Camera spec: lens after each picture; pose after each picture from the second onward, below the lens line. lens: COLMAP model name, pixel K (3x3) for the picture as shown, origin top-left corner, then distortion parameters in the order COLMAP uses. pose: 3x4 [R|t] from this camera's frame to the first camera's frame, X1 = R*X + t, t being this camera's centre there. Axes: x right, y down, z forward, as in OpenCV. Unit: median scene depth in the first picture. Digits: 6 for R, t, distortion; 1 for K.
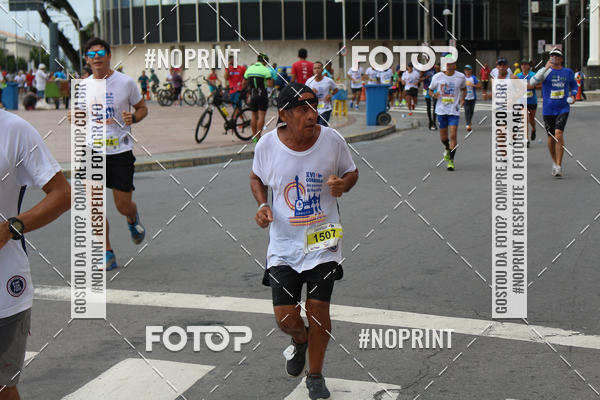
lens RADIAL K [[1463.1, 0, 298.7], [0, 1463.1, 185.6], [0, 0, 1]] dist [0.070681, 0.301146]
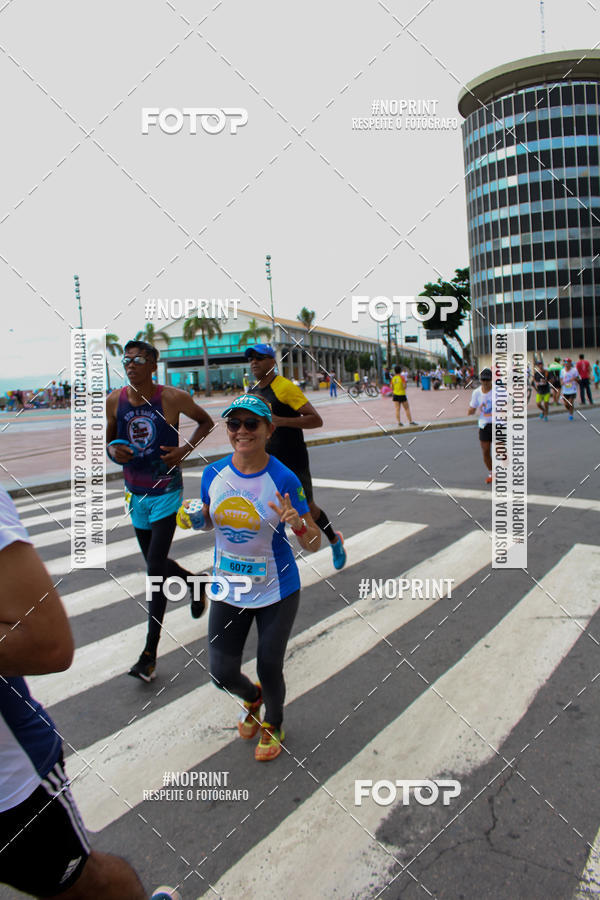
lens RADIAL K [[1445.8, 0, 213.3], [0, 1445.8, 436.0], [0, 0, 1]] dist [0.030522, 0.162474]
pose [[0.960556, -0.019396, -0.277409, 0.061600], [0.013351, 0.999631, -0.023662, 0.050954], [0.277765, 0.019024, 0.960461, -0.915827]]
